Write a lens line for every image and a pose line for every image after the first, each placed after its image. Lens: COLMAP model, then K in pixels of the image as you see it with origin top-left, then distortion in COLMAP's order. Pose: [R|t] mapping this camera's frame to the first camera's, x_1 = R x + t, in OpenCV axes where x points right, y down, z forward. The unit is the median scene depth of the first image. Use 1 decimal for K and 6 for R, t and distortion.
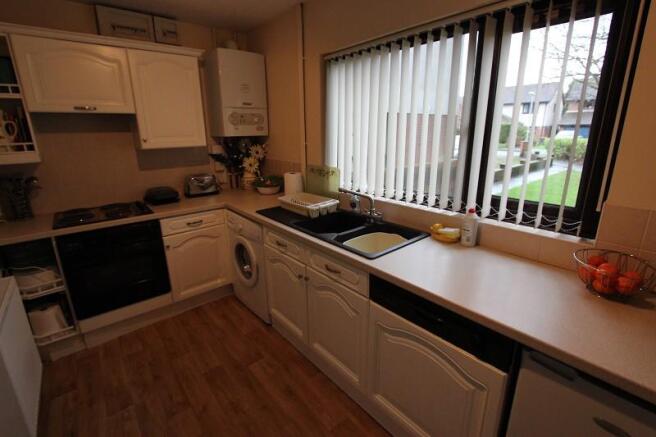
lens RADIAL K [[300.7, 0, 301.4], [0, 300.7, 216.3], [0, 0, 1]] dist [0.085399, -0.000127]
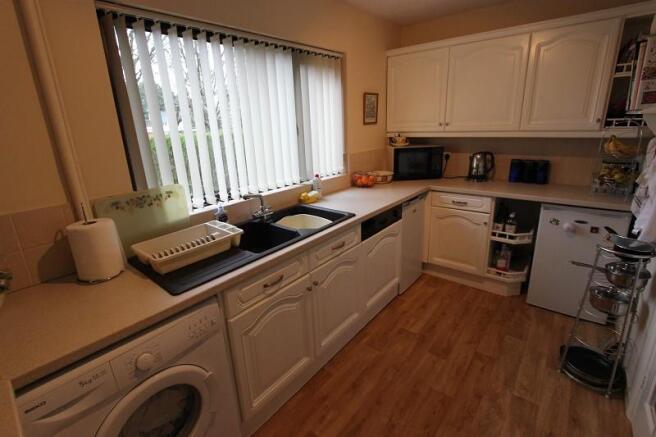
lens RADIAL K [[302.9, 0, 330.0], [0, 302.9, 211.2], [0, 0, 1]] dist [-0.001996, -0.000359]
pose [[-0.232474, -0.254971, 0.938587, -0.947863], [0.306503, 0.896649, 0.319495, -0.317682], [-0.923045, 0.361954, -0.130298, 1.206377]]
